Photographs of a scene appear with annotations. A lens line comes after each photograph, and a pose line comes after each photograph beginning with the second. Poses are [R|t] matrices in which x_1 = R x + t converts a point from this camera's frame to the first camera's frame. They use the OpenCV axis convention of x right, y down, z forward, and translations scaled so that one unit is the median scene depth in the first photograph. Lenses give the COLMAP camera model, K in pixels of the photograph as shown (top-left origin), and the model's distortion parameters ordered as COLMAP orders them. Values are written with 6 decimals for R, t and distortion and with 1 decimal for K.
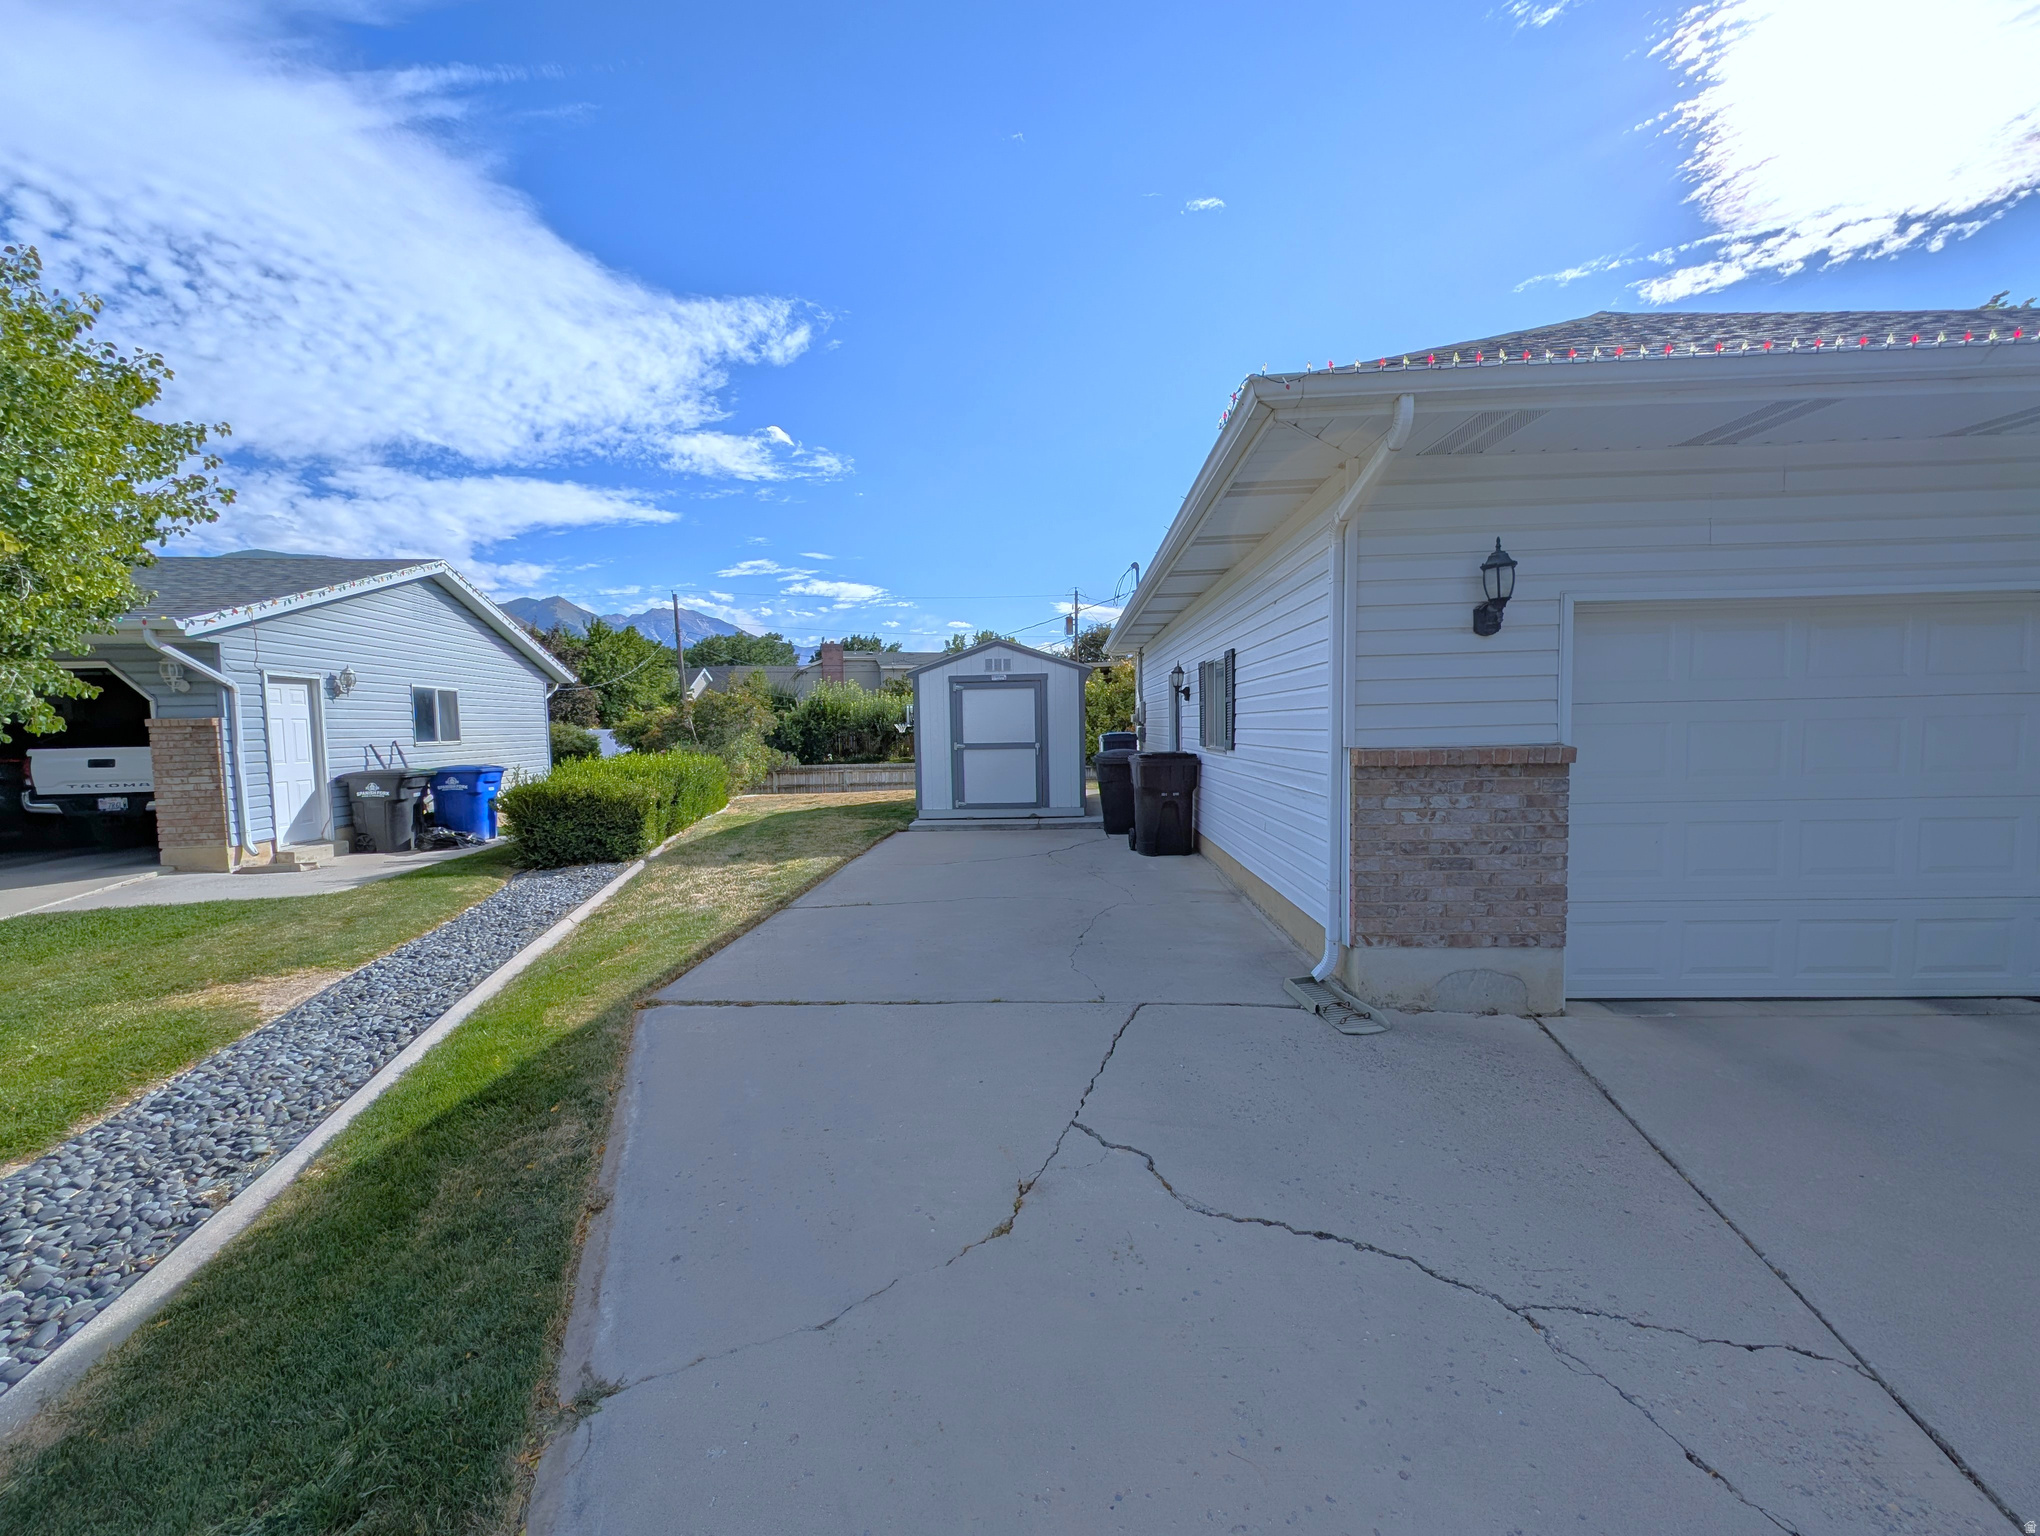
lens RADIAL K [[766.6, 0, 1032.4], [0, 766.6, 761.6], [0, 0, 1]] dist [-0.002998, 0.000315]
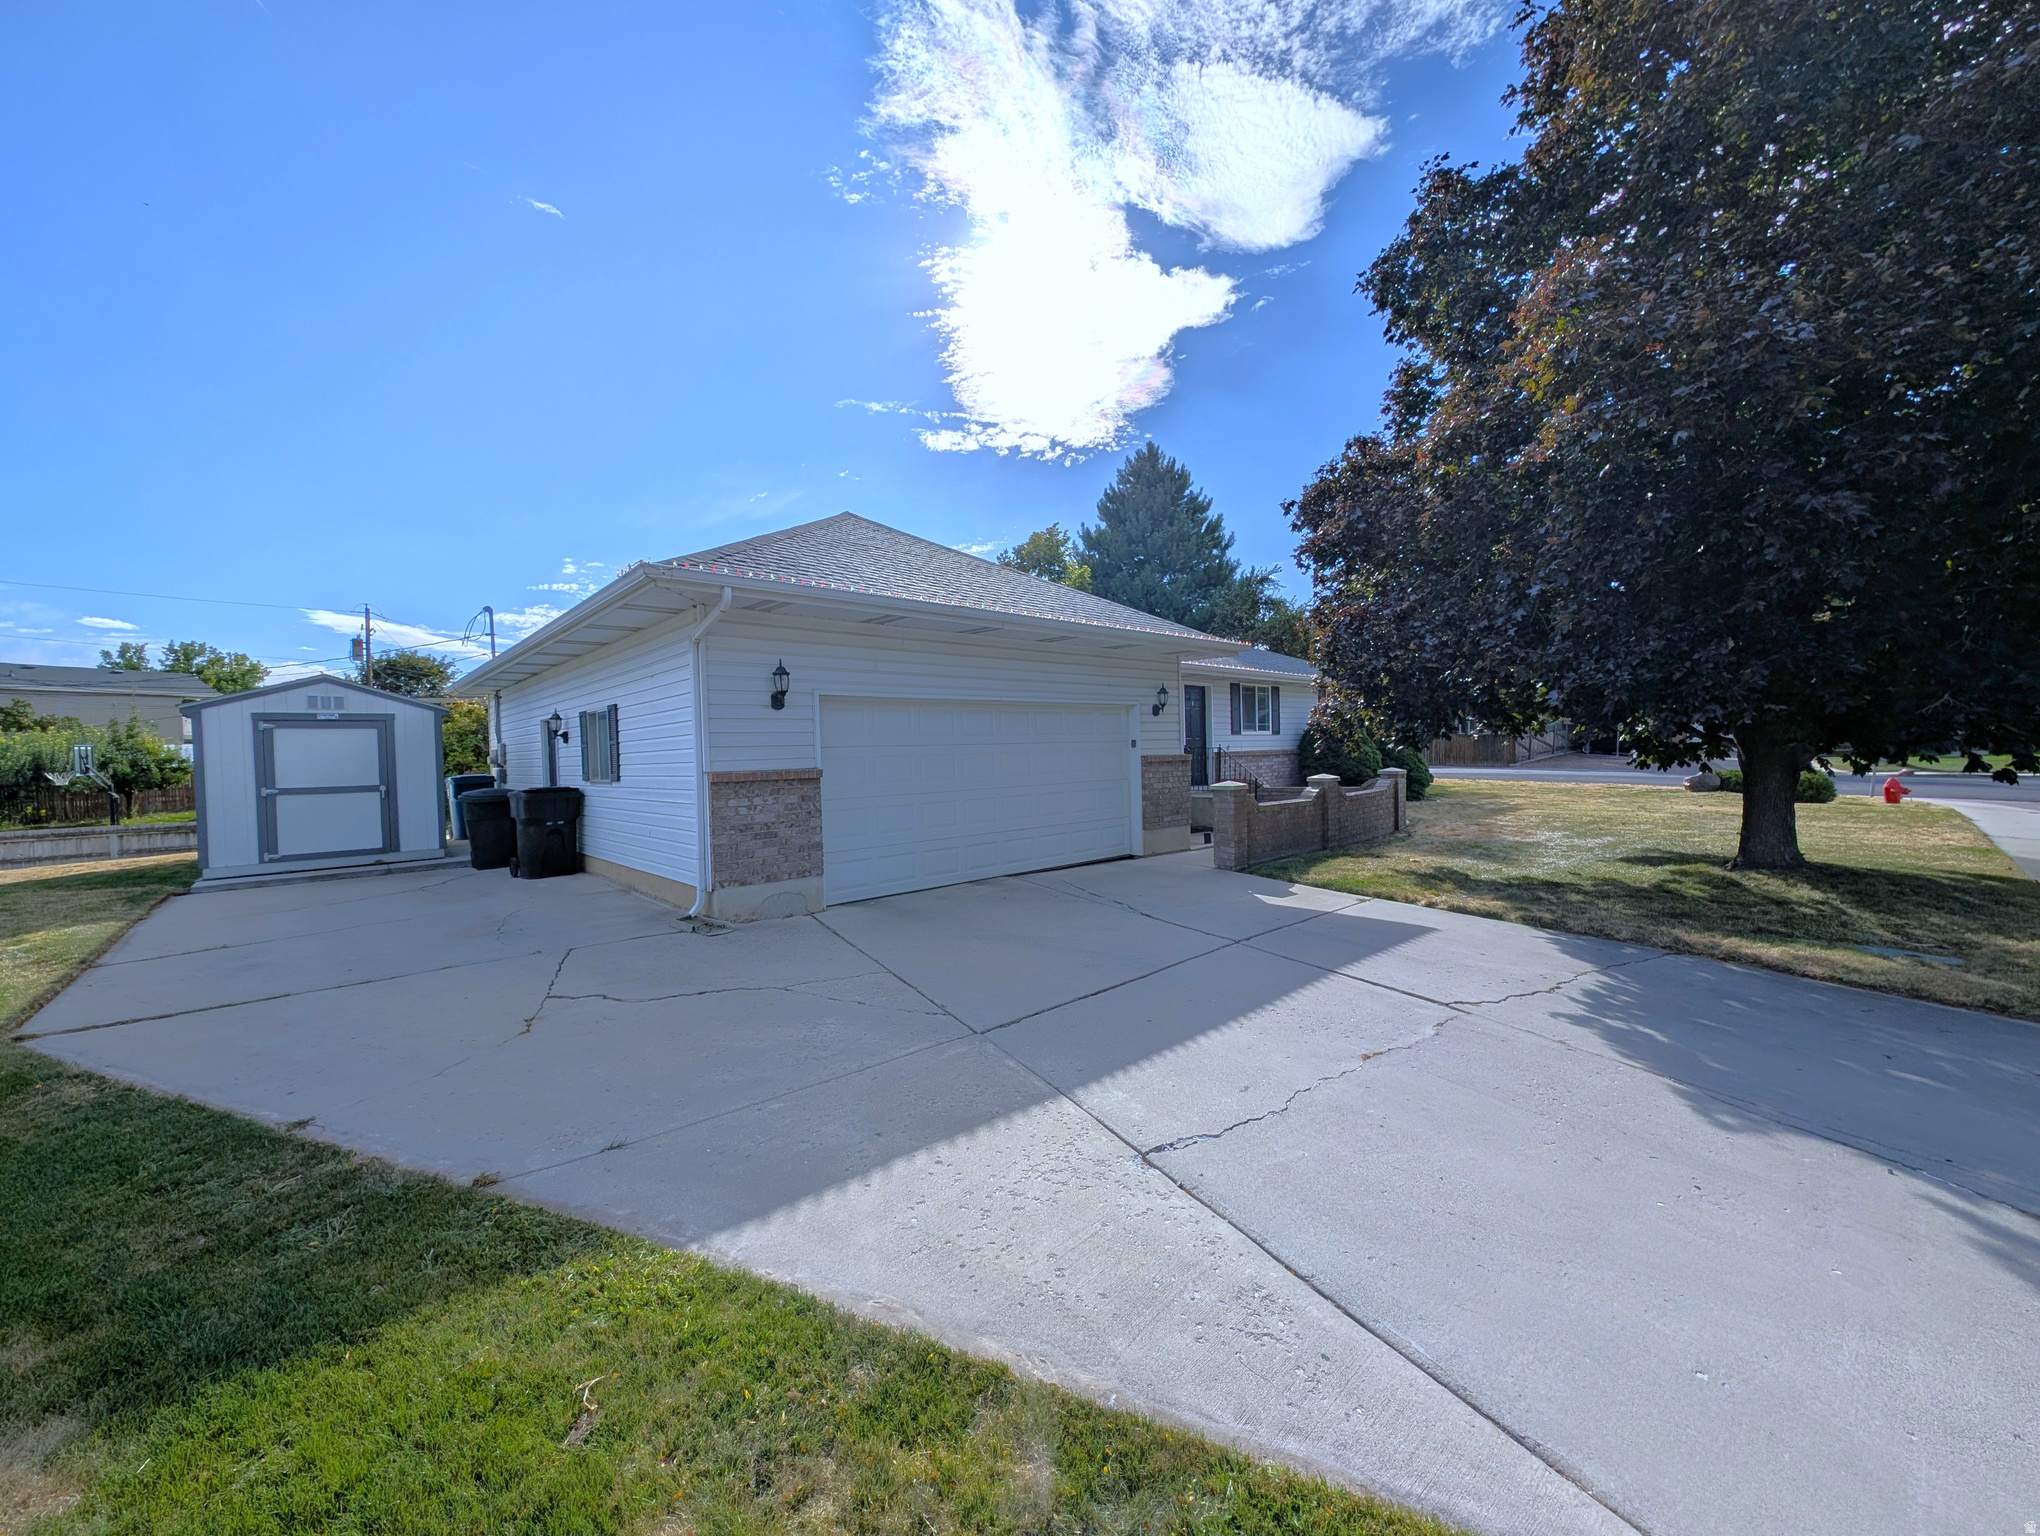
lens RADIAL K [[766.6, 0, 1032.4], [0, 766.6, 761.6], [0, 0, 1]] dist [-0.002998, 0.000315]
pose [[0.703128, -0.007352, 0.711025, -0.103076], [0.047196, 0.998224, -0.036351, 0.019096], [-0.709495, 0.059117, 0.702227, -0.253469]]
